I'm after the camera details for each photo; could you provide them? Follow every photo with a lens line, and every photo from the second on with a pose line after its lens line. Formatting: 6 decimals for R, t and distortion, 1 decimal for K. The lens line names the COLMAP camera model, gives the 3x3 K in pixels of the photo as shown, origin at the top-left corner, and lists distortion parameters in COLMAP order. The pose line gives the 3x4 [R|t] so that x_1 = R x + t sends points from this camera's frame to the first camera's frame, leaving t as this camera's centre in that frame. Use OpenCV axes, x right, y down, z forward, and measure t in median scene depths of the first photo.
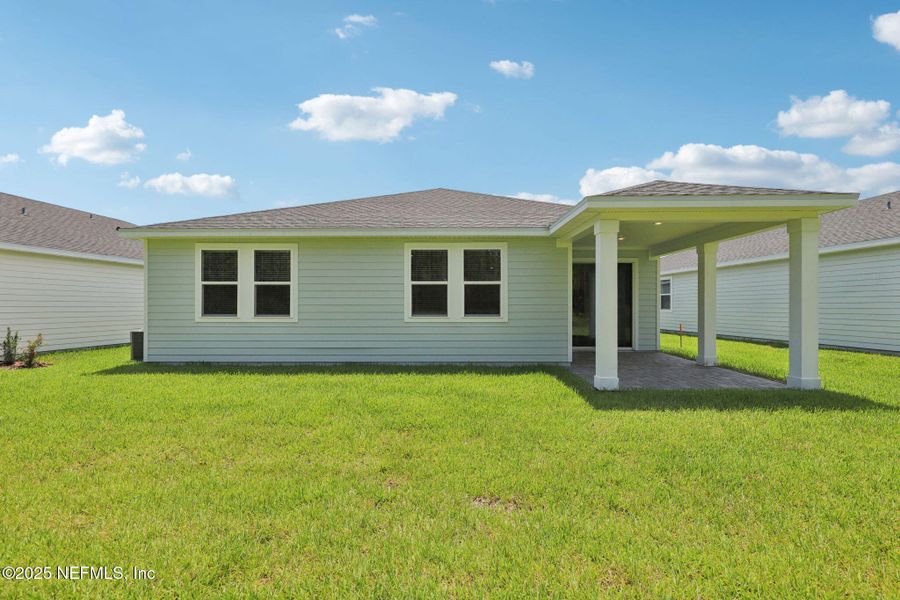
lens RADIAL K [[411.0, 0, 452.4], [0, 411.0, 302.6], [0, 0, 1]] dist [-0.000622, -0.000044]
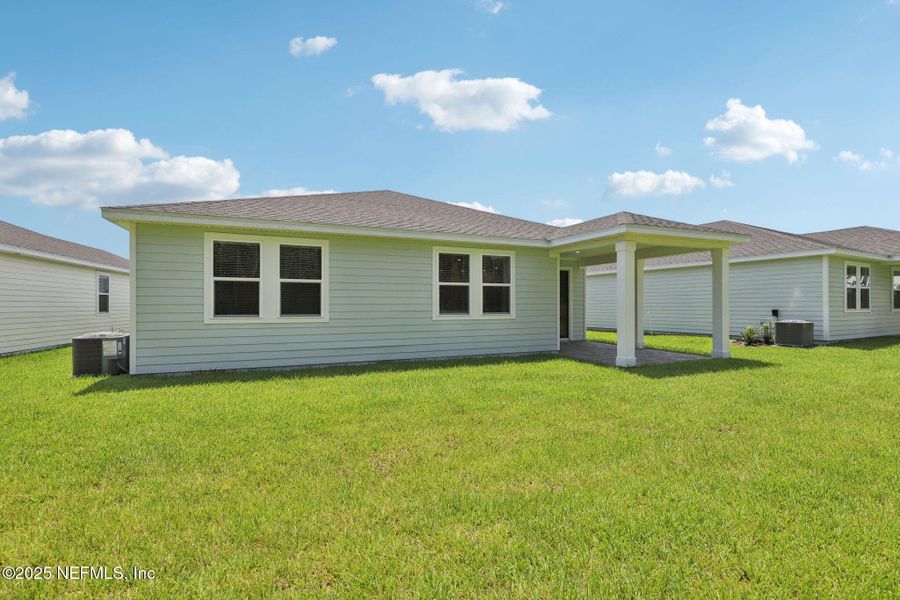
lens RADIAL K [[411.0, 0, 452.4], [0, 411.0, 302.6], [0, 0, 1]] dist [-0.000622, -0.000044]
pose [[0.911613, 0.001582, 0.411046, -0.508309], [-0.001799, 0.999998, 0.000140, 0.001486], [-0.411045, -0.000867, 0.911615, 0.004326]]
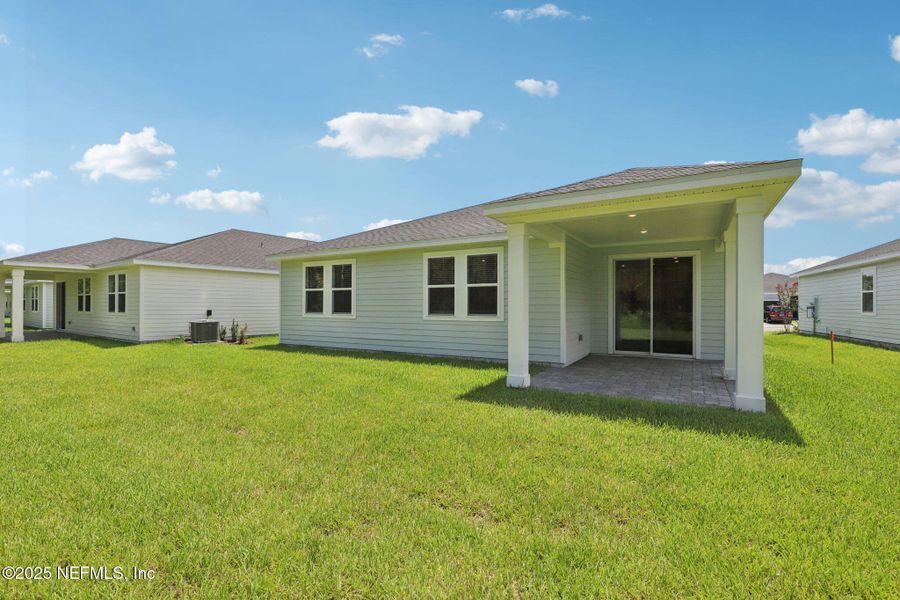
lens RADIAL K [[419.9, 0, 447.2], [0, 419.9, 303.1], [0, 0, 1]] dist [0.001010, 0.000059]
pose [[0.861026, -0.003452, -0.508549, 0.555531], [0.004366, 0.999990, 0.000604, -0.001397], [0.508542, -0.002740, 0.861033, -0.005596]]
